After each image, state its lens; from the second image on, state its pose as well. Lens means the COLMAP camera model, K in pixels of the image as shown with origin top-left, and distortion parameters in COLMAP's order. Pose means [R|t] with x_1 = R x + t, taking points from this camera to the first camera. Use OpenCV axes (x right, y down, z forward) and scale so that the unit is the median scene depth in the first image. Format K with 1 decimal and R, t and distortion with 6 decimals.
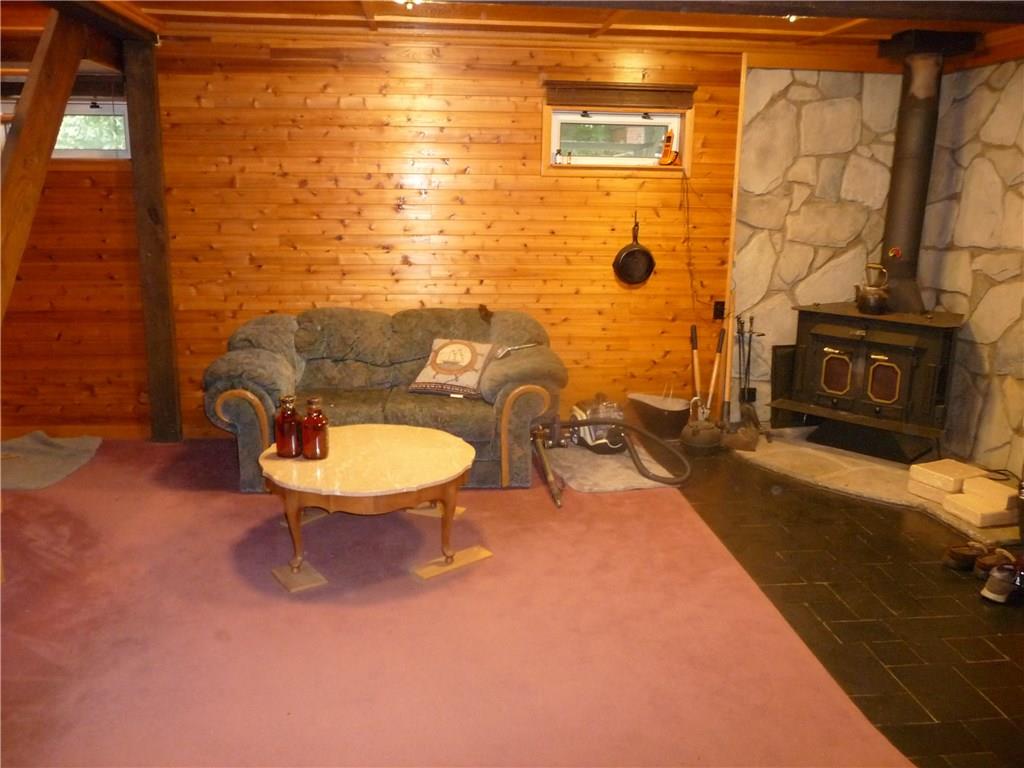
lens RADIAL K [[850.5, 0, 516.3], [0, 850.5, 381.6], [0, 0, 1]] dist [-0.044878, 0.036753]
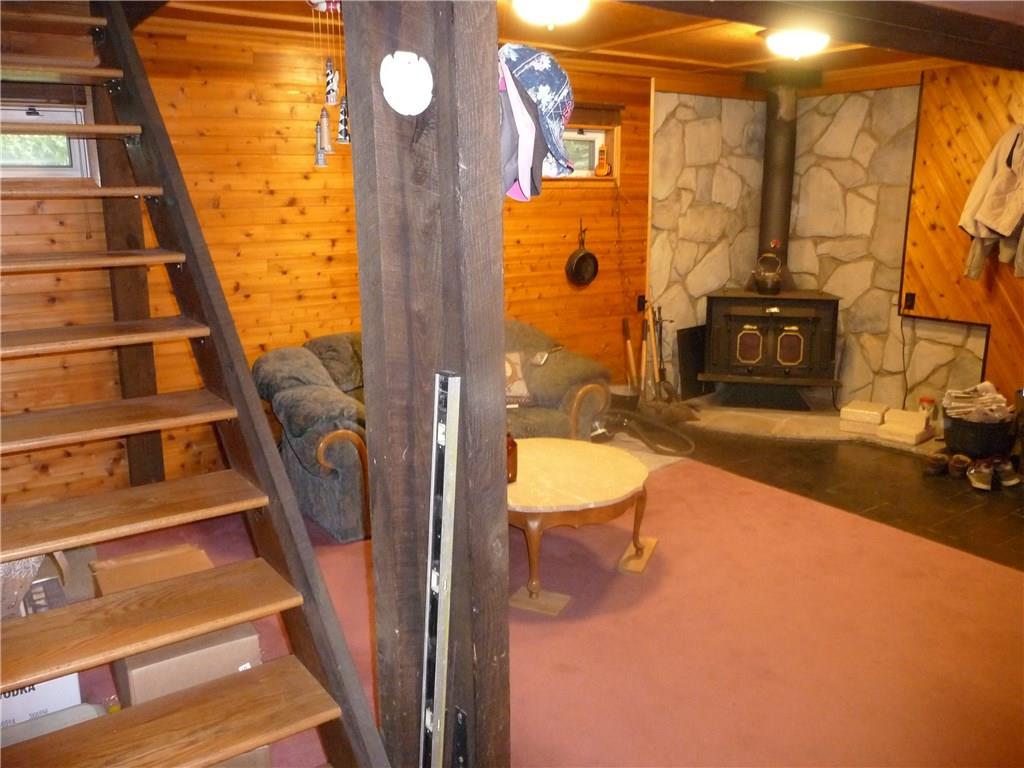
lens RADIAL K [[850.5, 0, 510.3], [0, 850.5, 375.3], [0, 0, 1]] dist [-0.044878, 0.036753]
pose [[0.872954, -0.123577, 0.471891, -0.495193], [0.129716, 0.991356, 0.019650, -0.036222], [-0.470240, 0.044059, 0.881438, 0.094706]]
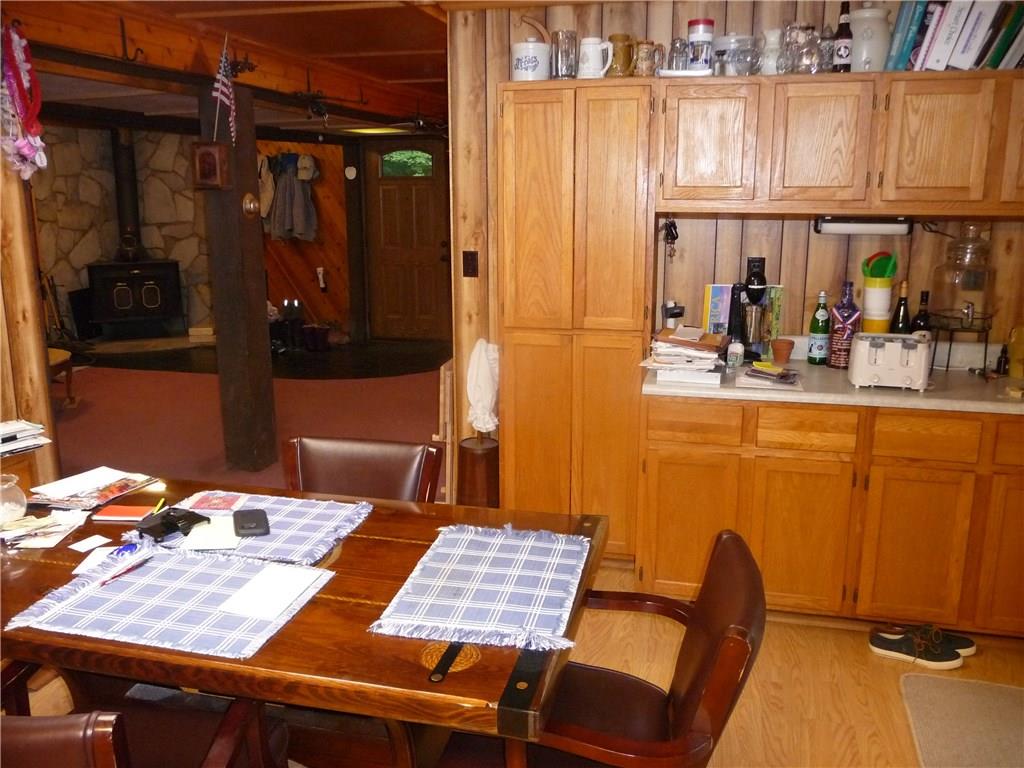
lens RADIAL K [[850.5, 0, 514.5], [0, 850.5, 381.1], [0, 0, 1]] dist [-0.044878, 0.036753]
pose [[0.345721, -0.226198, 0.910666, -1.007522], [0.218353, 0.963261, 0.156367, 0.062897], [-0.912578, 0.144787, 0.382410, -0.421846]]
